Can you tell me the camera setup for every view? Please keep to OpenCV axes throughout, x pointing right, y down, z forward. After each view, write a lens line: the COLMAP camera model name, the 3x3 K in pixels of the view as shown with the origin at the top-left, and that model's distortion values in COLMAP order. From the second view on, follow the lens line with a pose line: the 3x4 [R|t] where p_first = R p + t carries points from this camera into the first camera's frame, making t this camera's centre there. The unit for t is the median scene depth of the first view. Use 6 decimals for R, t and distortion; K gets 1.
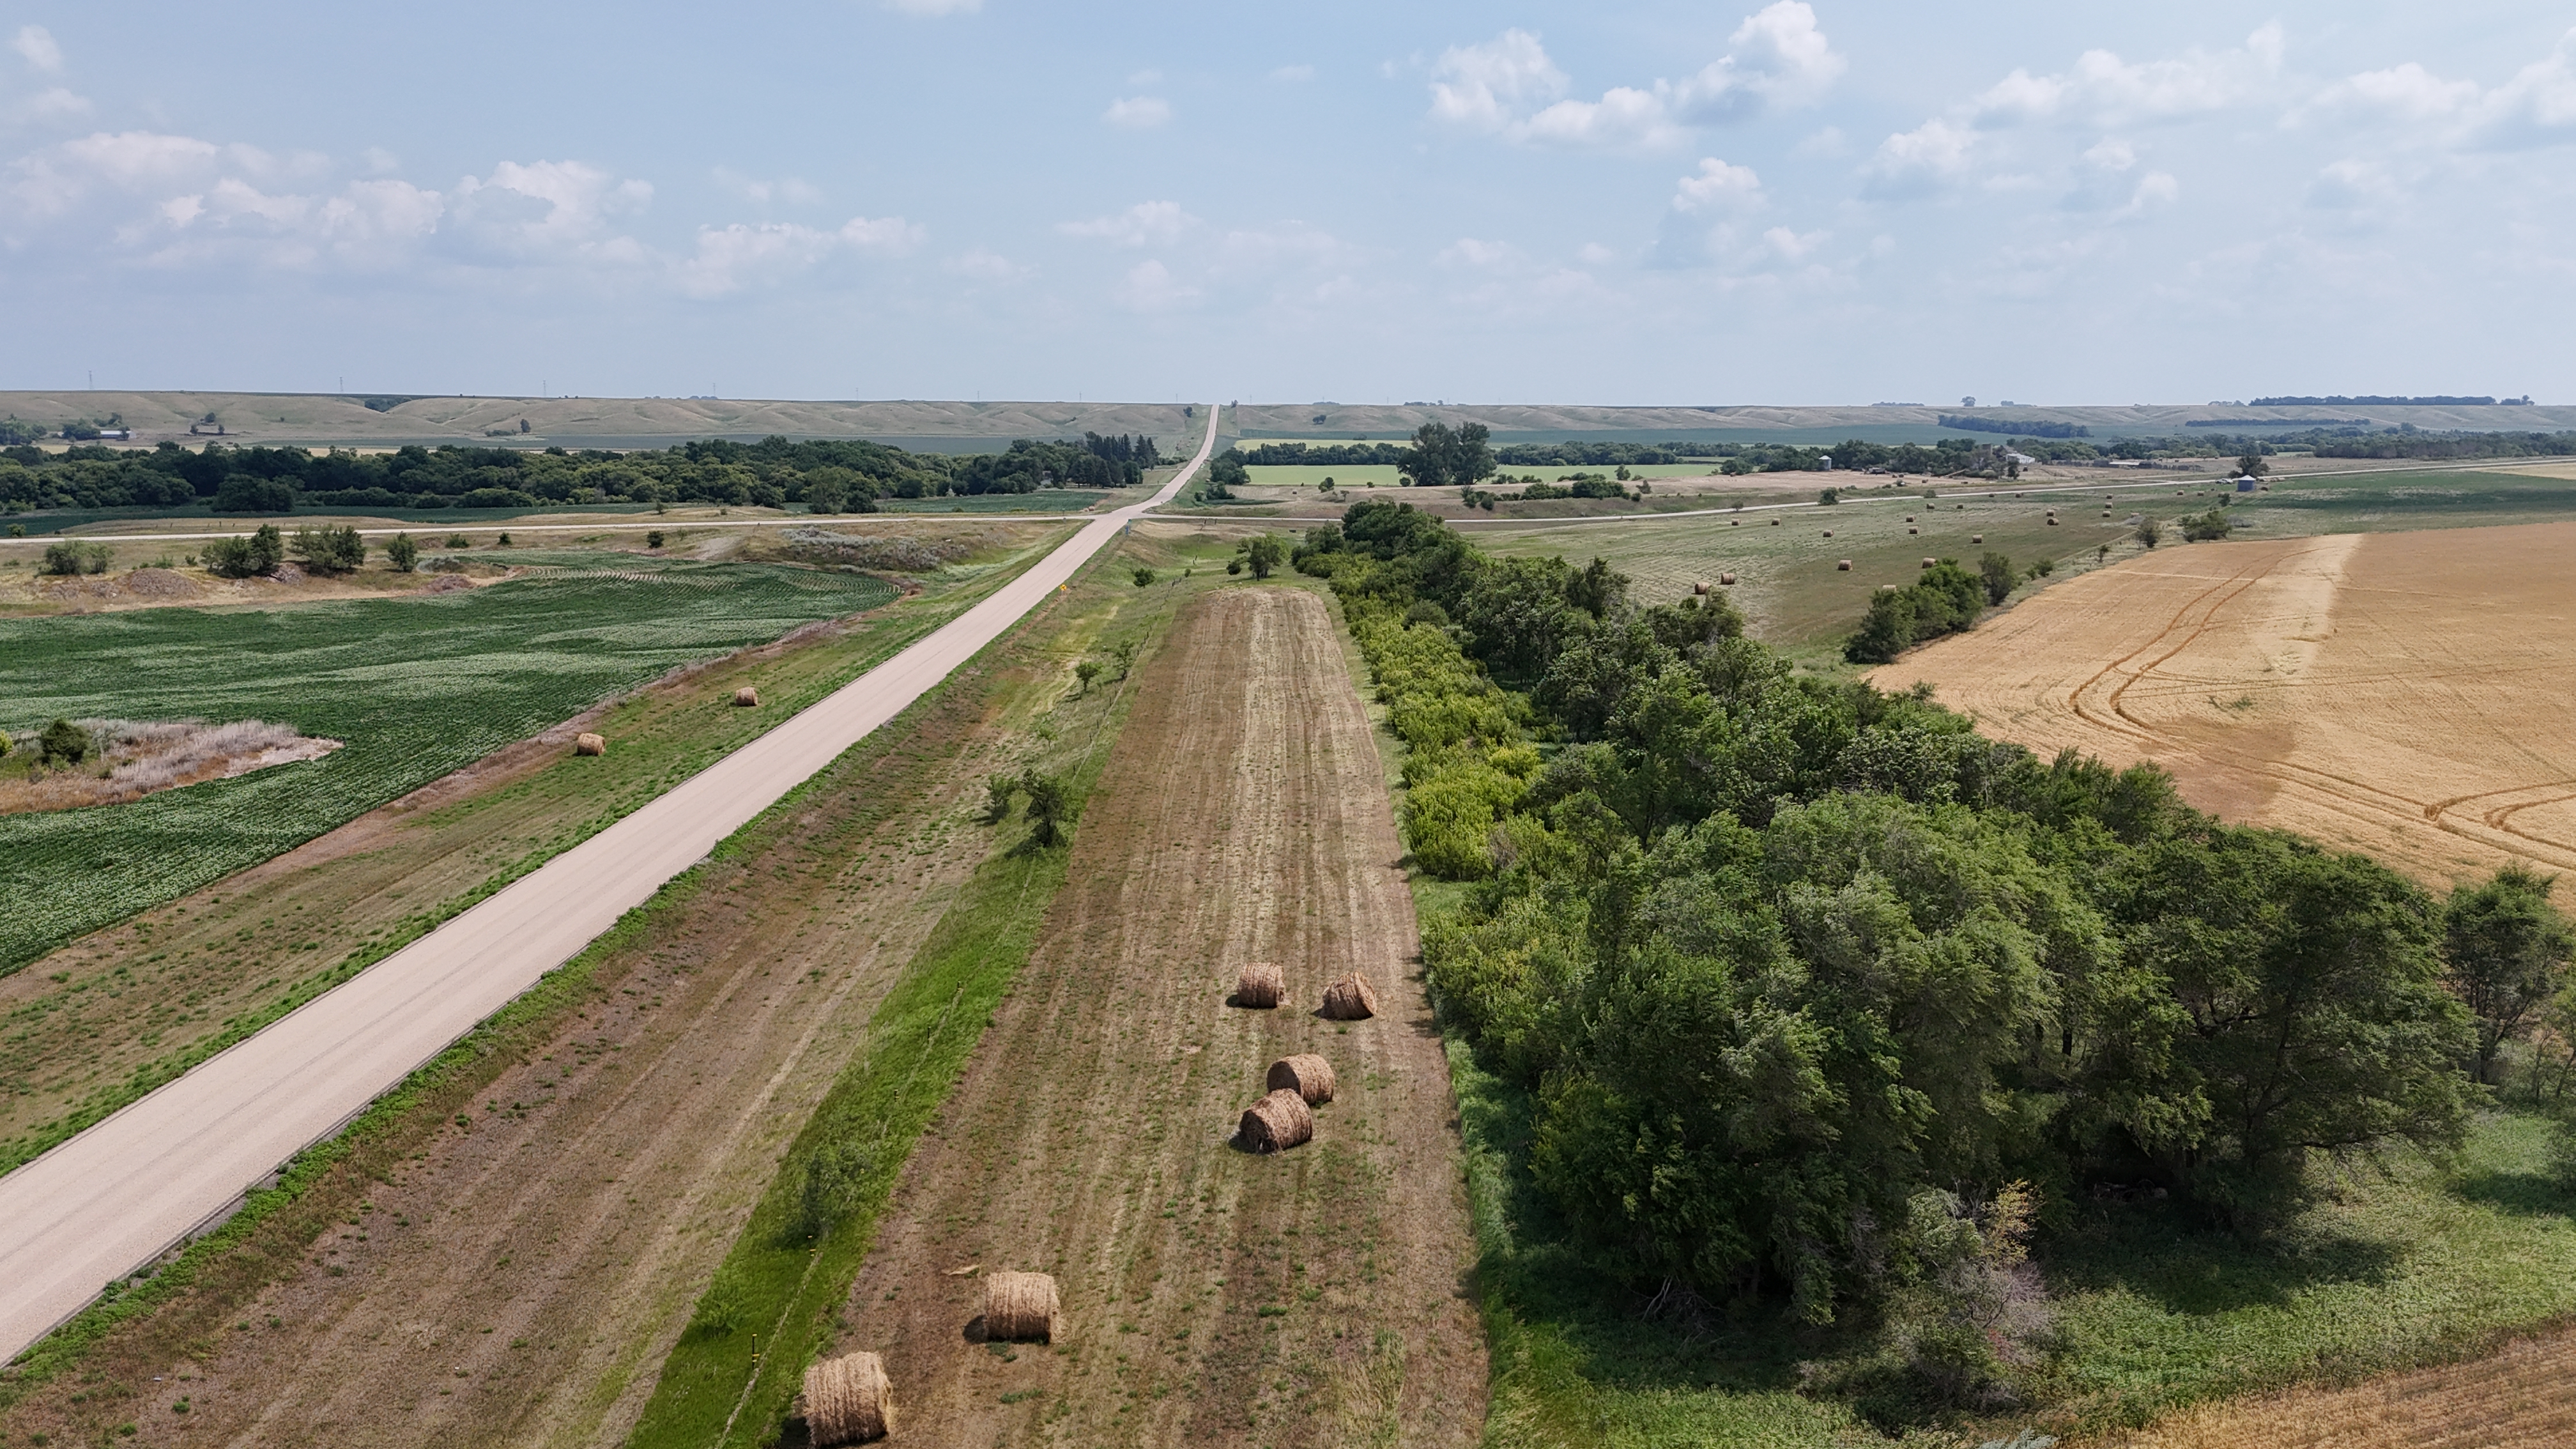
lens RADIAL K [[1894.3, 0, 1288.0], [0, 1894.3, 724.5], [0, 0, 1]] dist [0.089495, -0.085447]
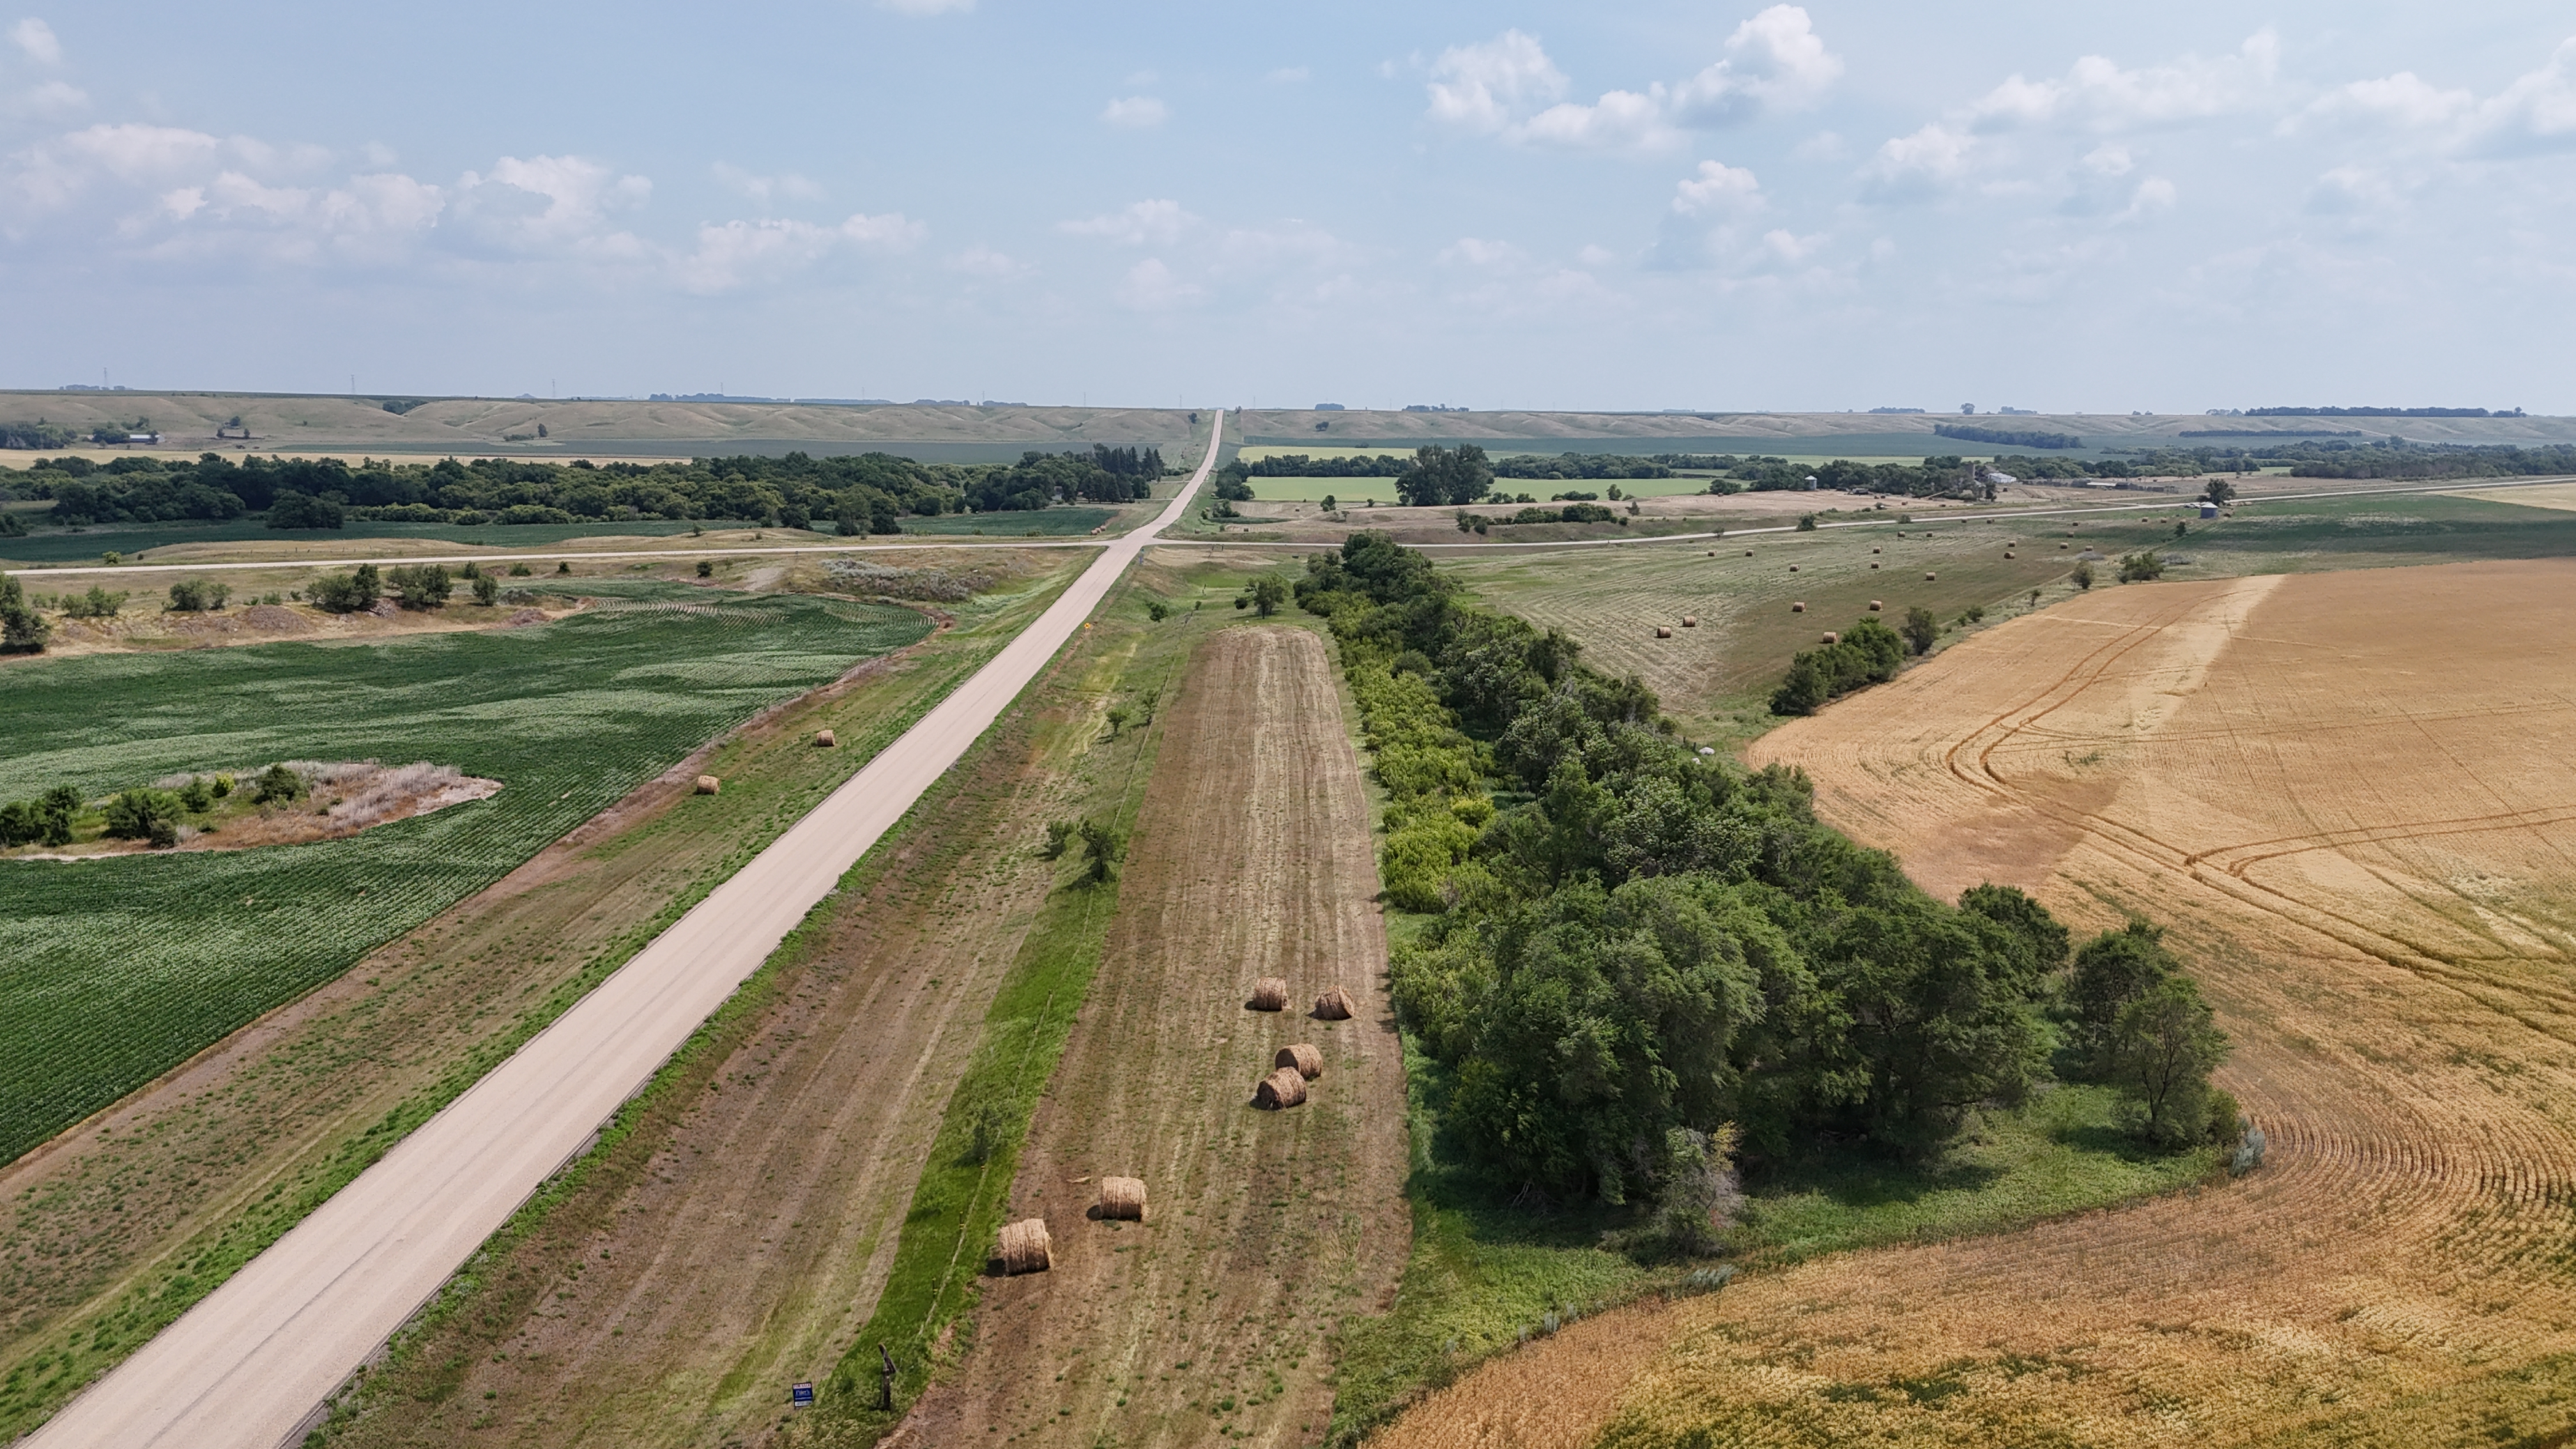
lens RADIAL K [[1890.9, 0, 1288.0], [0, 1890.9, 724.5], [0, 0, 1]] dist [0.113362, -0.143726]
pose [[0.999980, 0.006326, -0.000649, -0.000980], [-0.006325, 0.999980, 0.000892, -0.032226], [0.000654, -0.000888, 0.999999, -0.202663]]
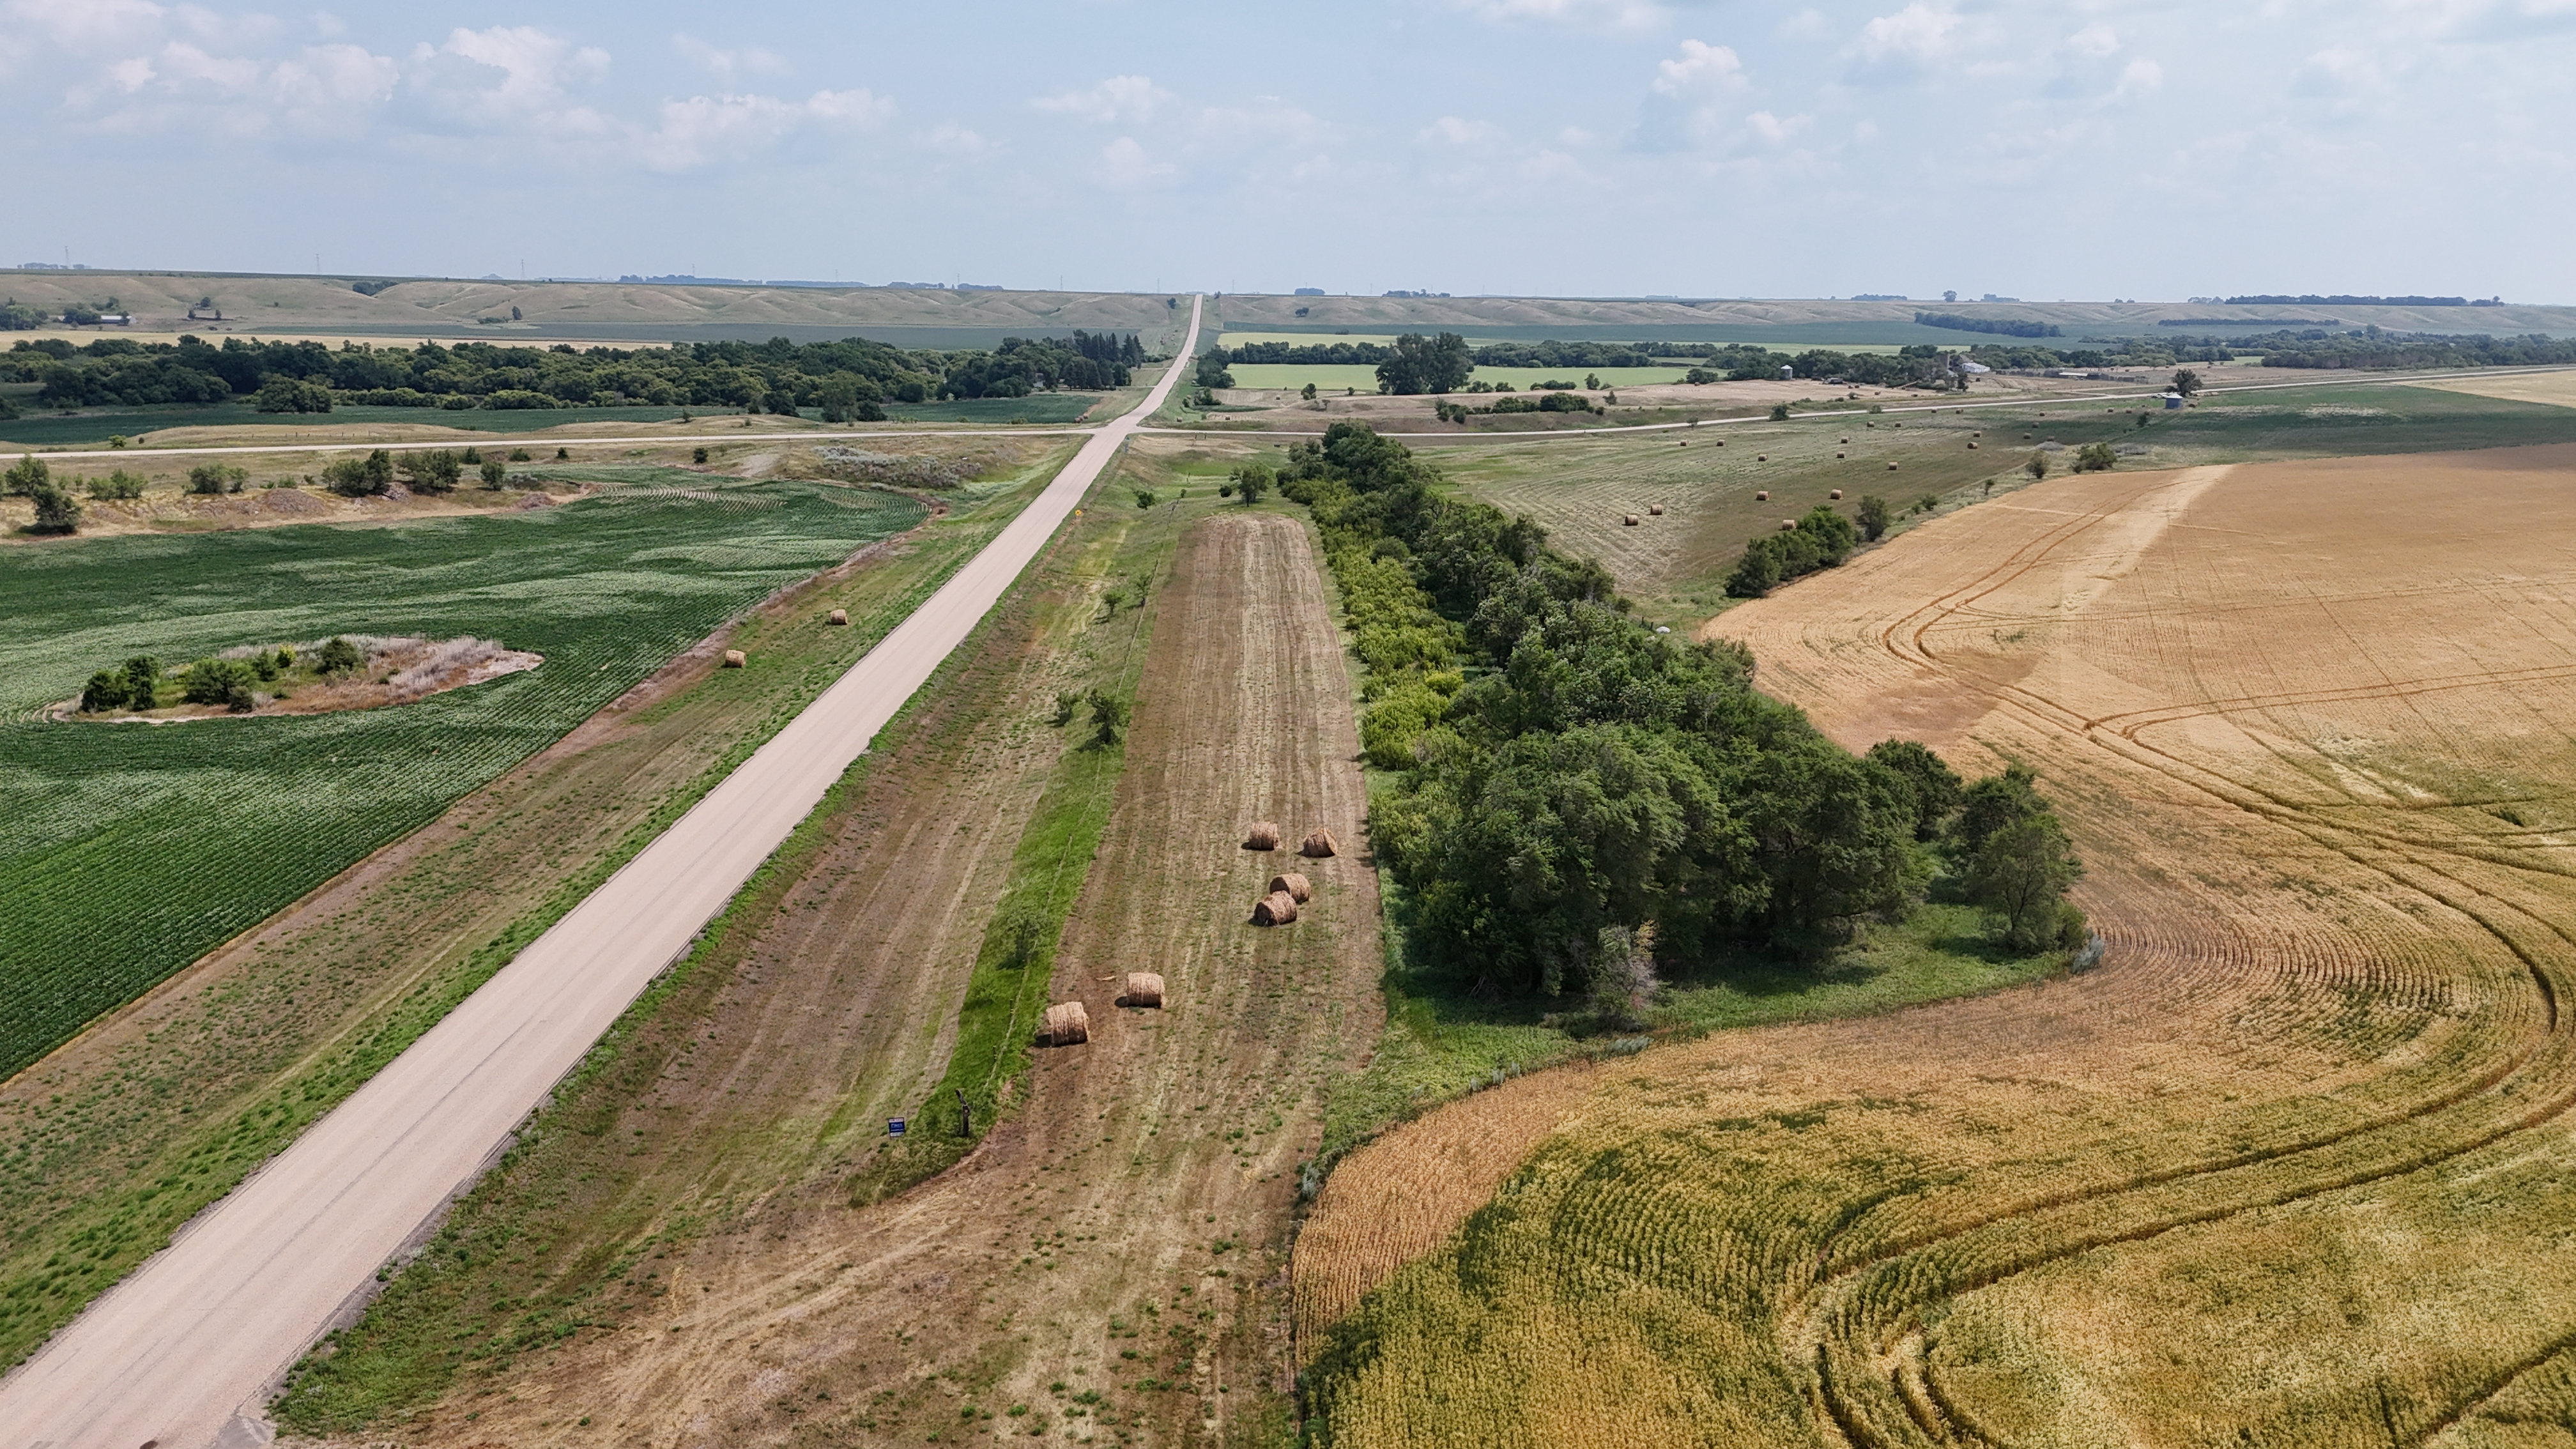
lens RADIAL K [[1890.9, 0, 1288.0], [0, 1890.9, 724.5], [0, 0, 1]] dist [0.113362, -0.143726]
pose [[0.999908, 0.007801, 0.011136, -0.006750], [-0.008444, 0.998227, 0.058920, -0.025429], [-0.010657, -0.059008, 0.998201, -0.301472]]
